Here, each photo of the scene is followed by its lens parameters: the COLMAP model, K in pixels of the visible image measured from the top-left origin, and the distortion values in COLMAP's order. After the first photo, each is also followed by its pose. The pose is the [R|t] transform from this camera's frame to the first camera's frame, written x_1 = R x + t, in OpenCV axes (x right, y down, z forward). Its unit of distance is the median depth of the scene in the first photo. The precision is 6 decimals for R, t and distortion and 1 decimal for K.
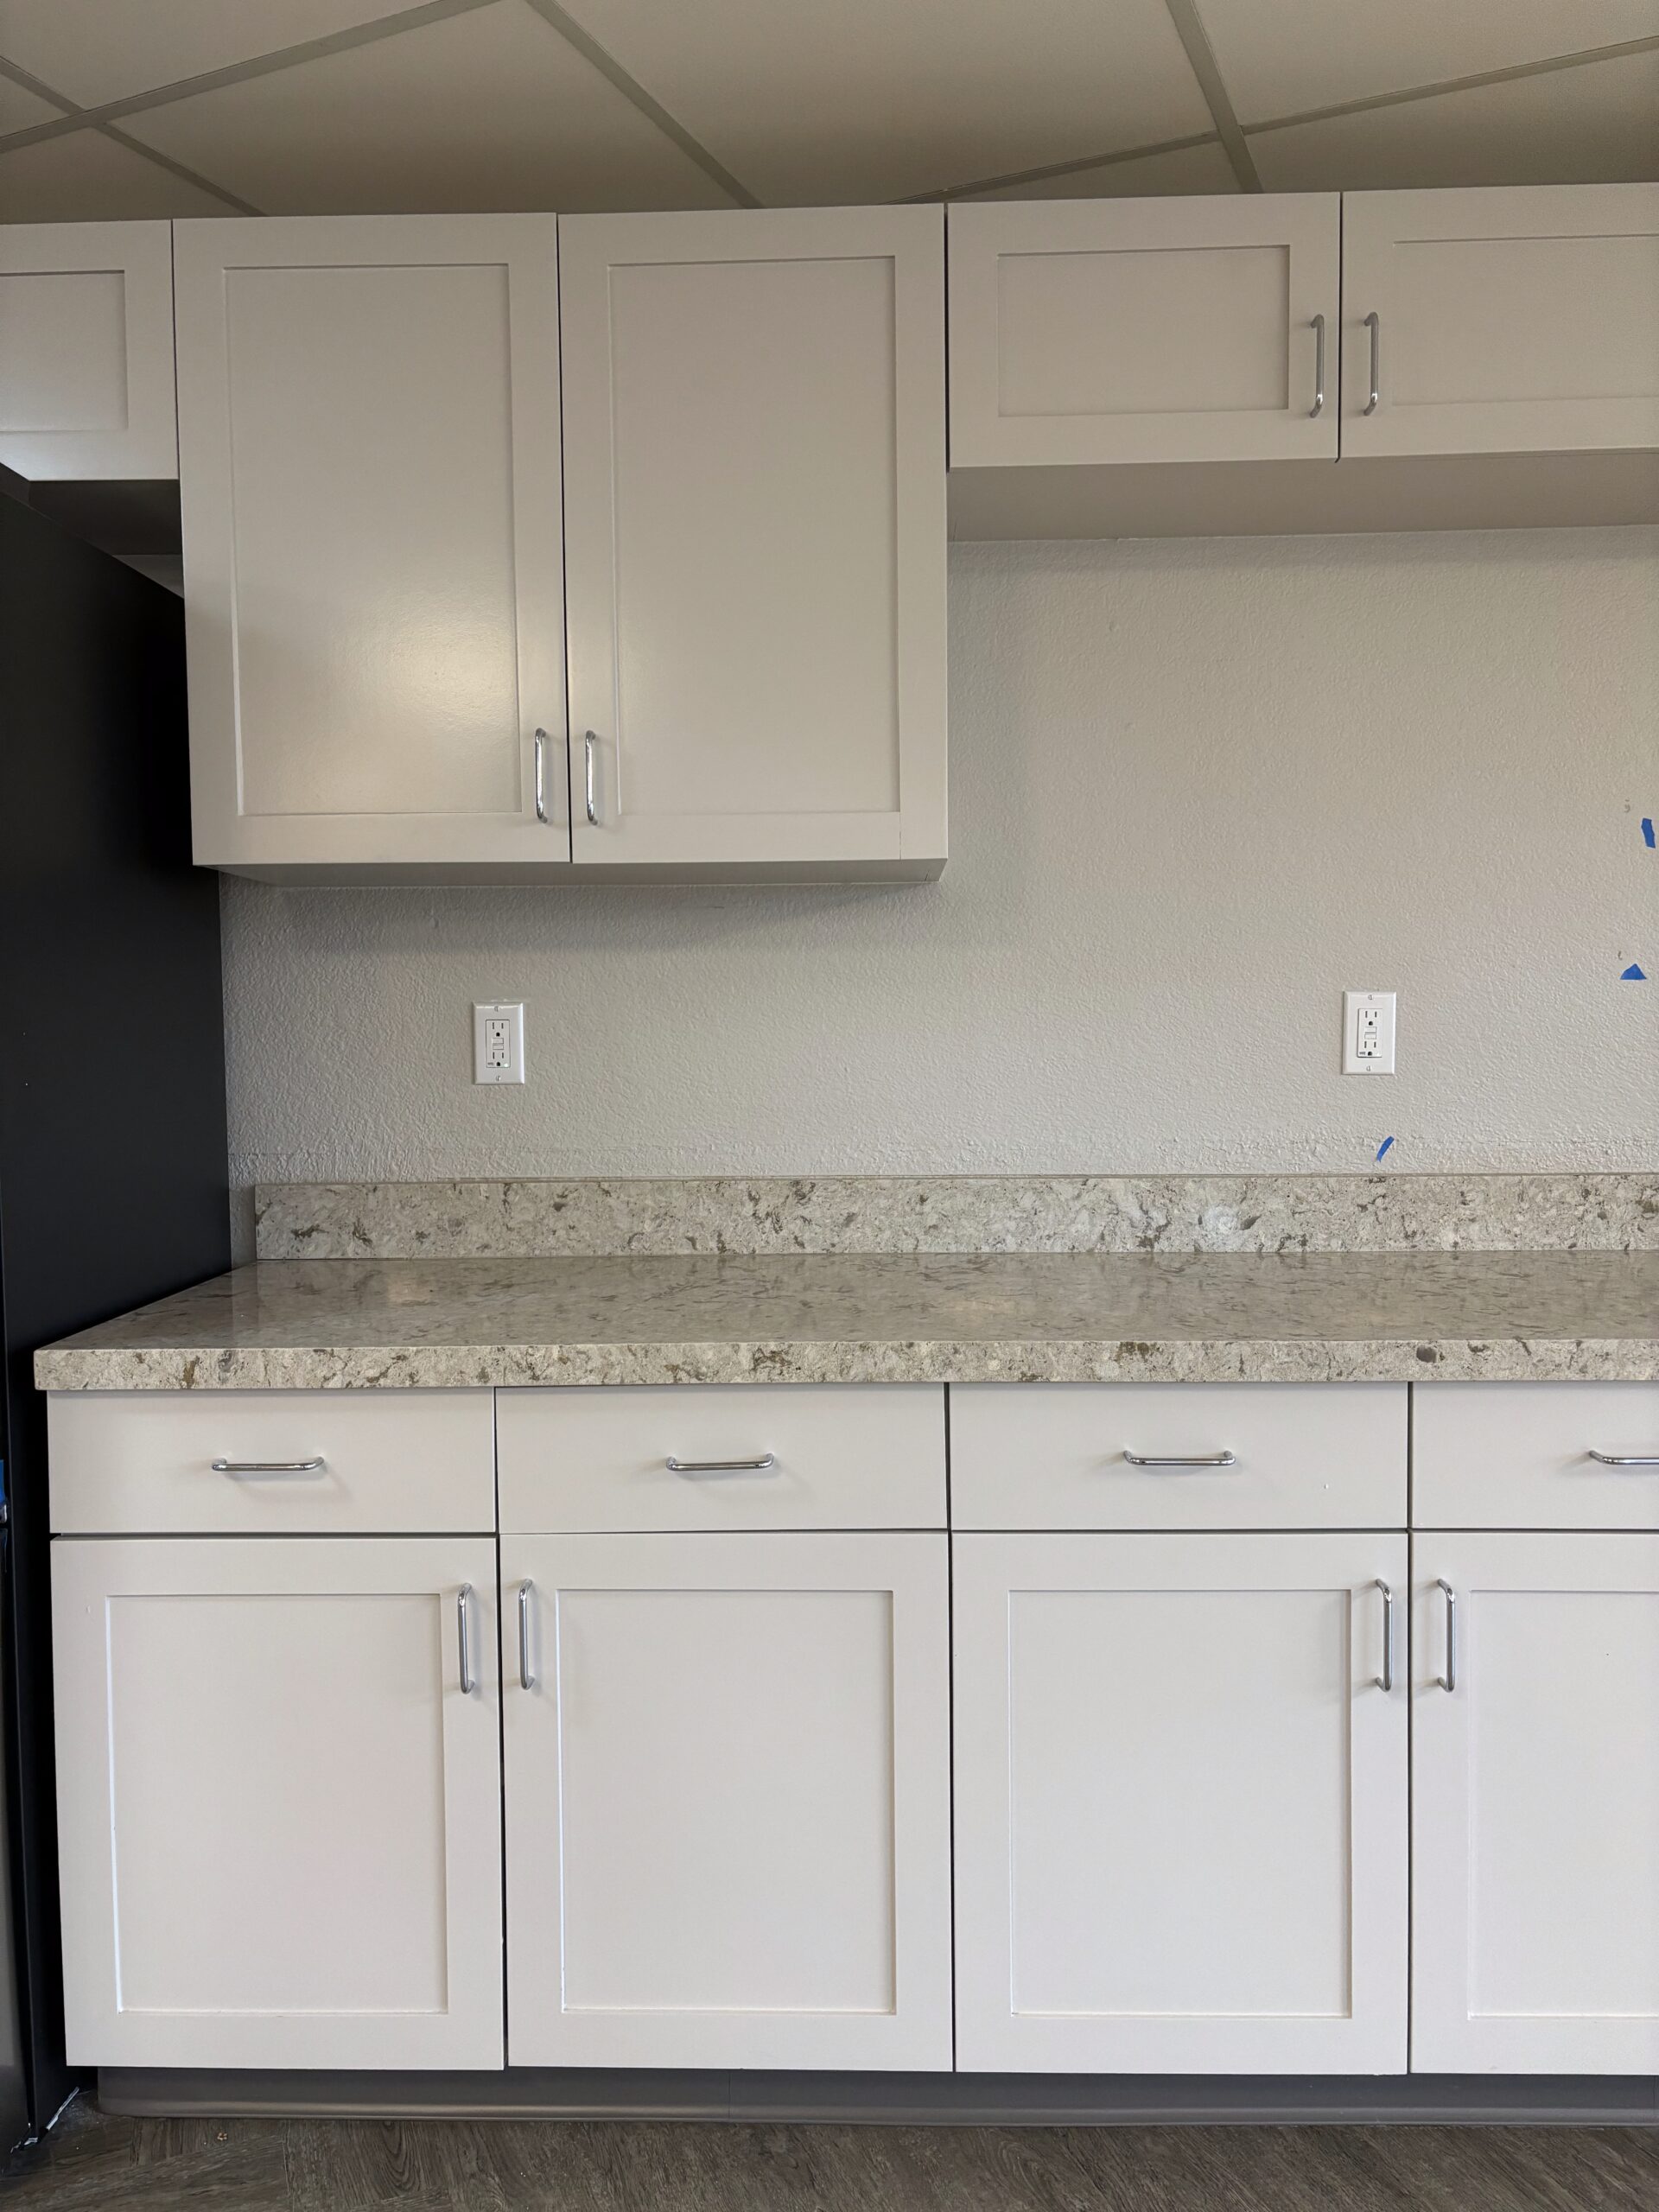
lens RADIAL K [[1647.5, 0, 821.4], [0, 1647.5, 1096.8], [0, 0, 1]] dist [0.080088, -0.085114]
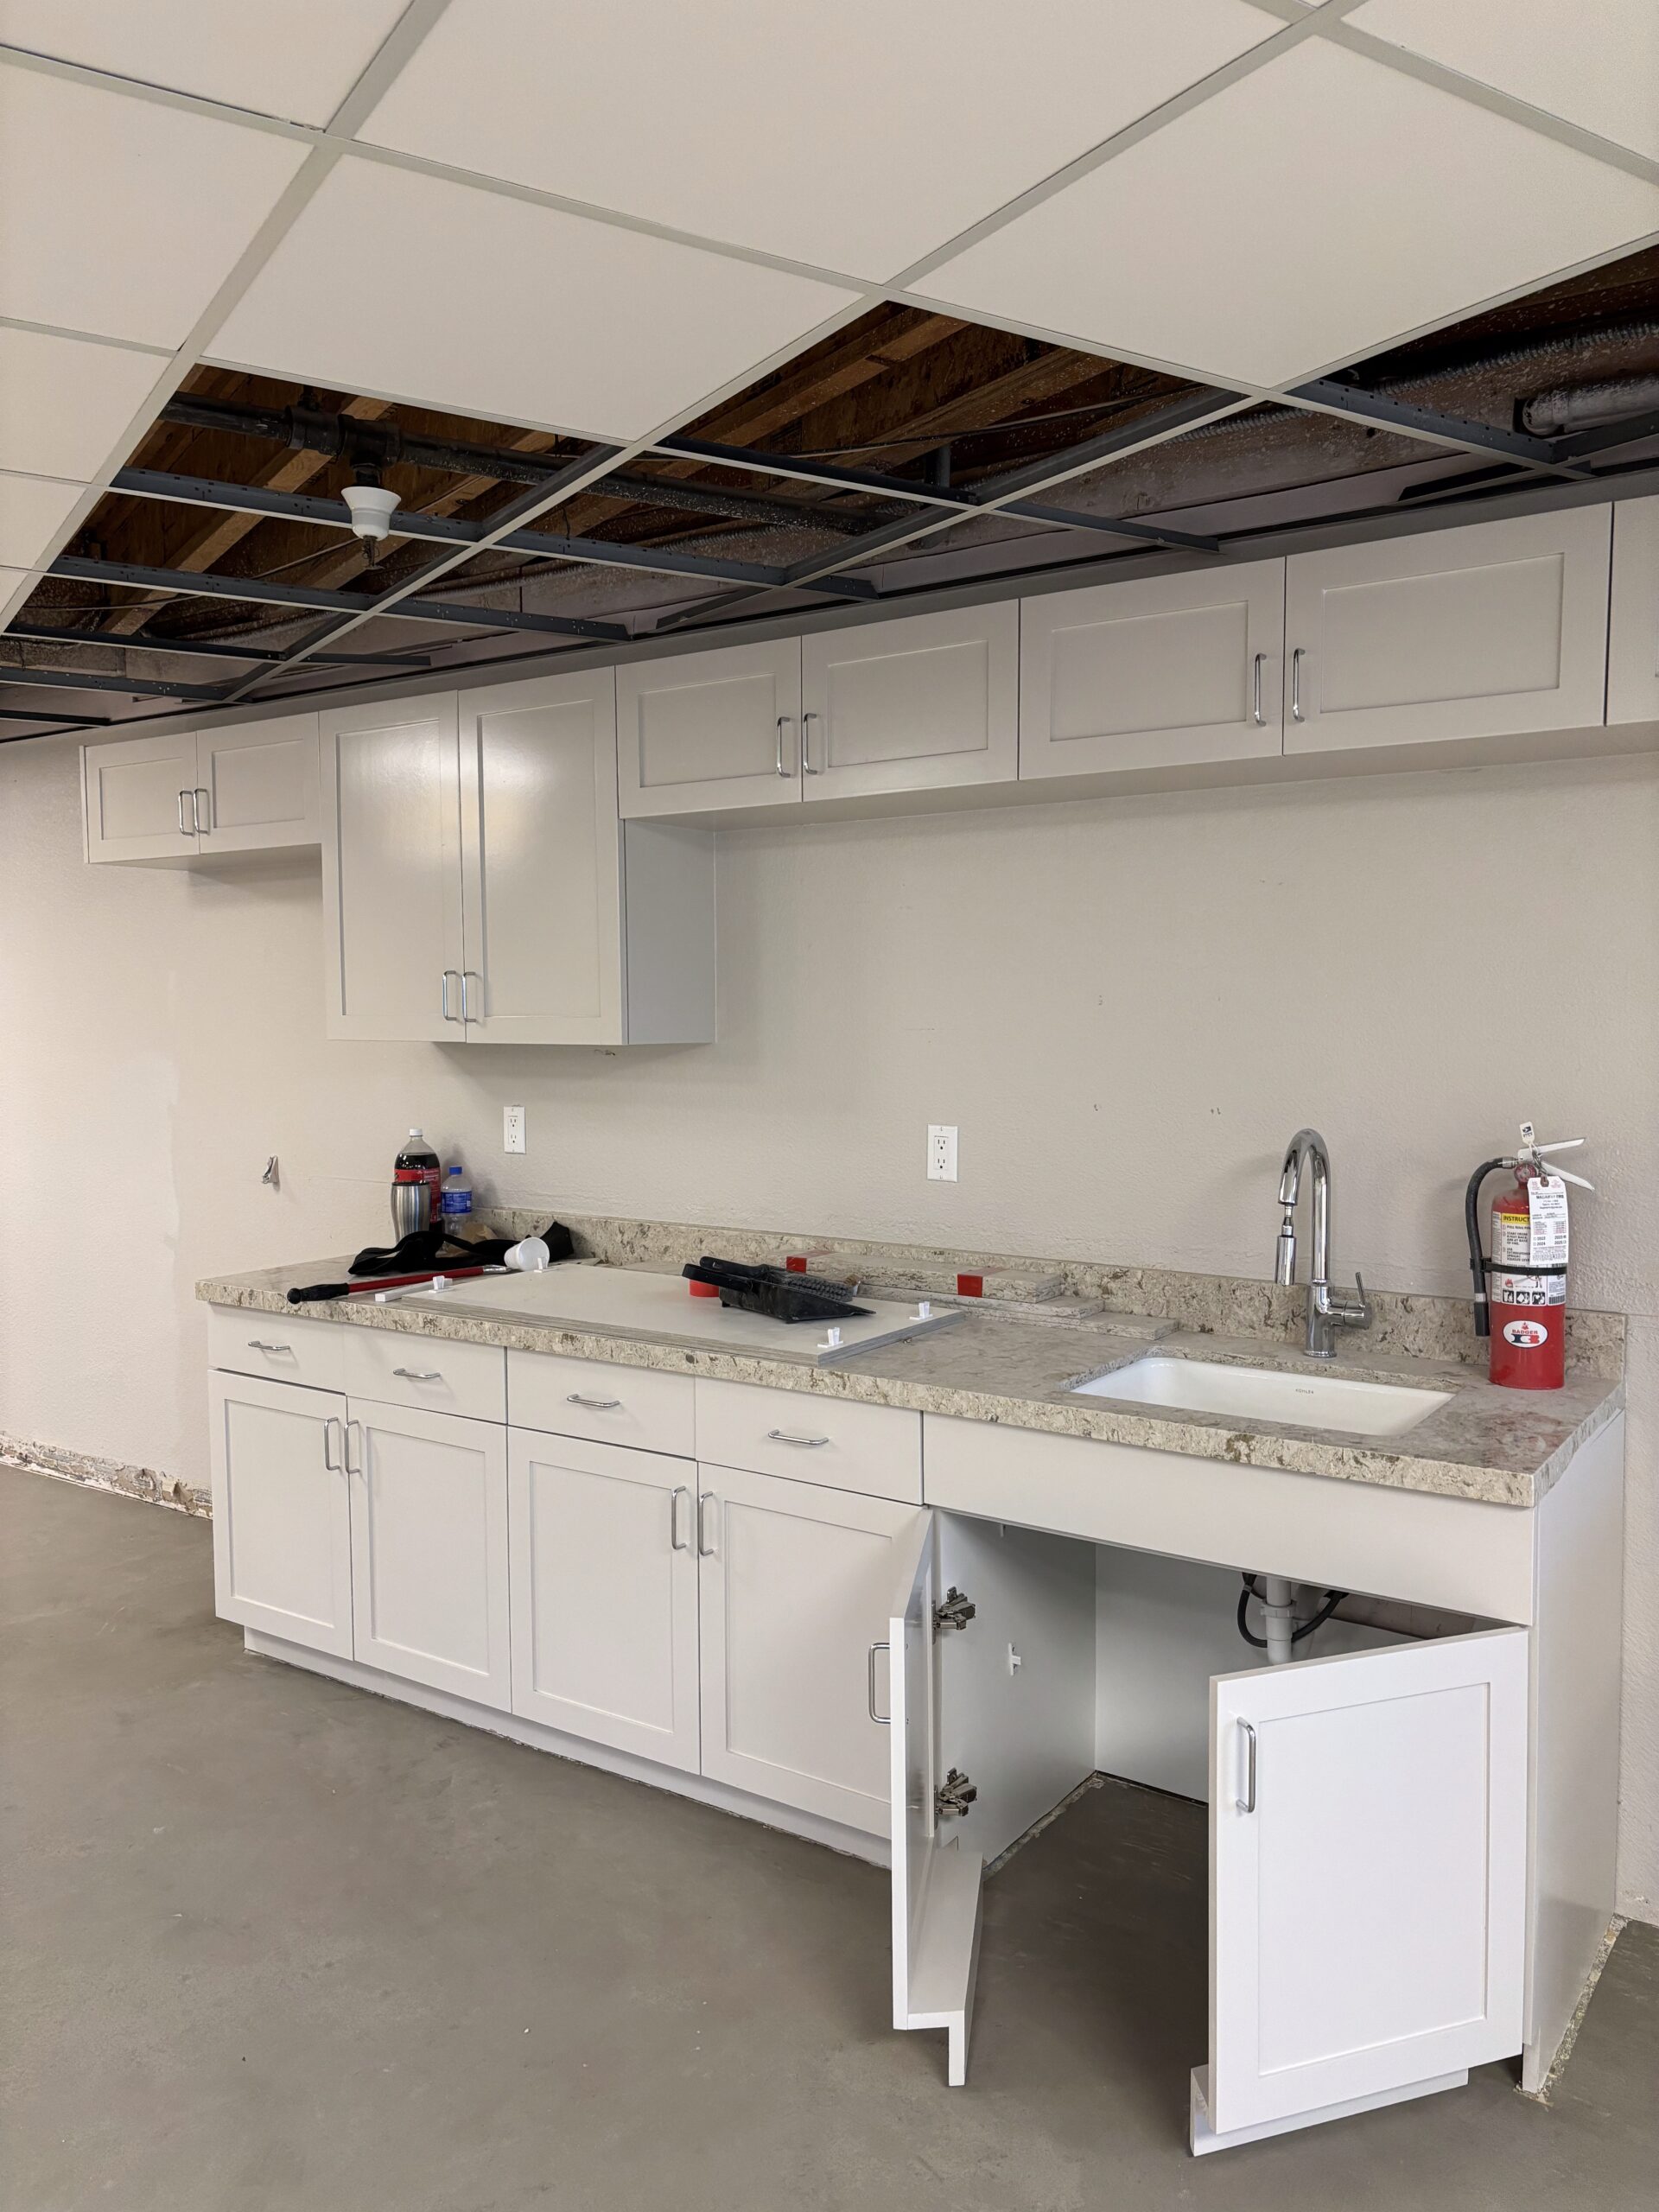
lens RADIAL K [[1647.5, 0, 826.9], [0, 1647.5, 1119.5], [0, 0, 1]] dist [0.080088, -0.085114]
pose [[0.838245, 0.043113, -0.543587, 1.034961], [-0.023505, 0.998800, 0.042972, -0.128051], [0.544787, -0.023244, 0.838252, -0.274351]]
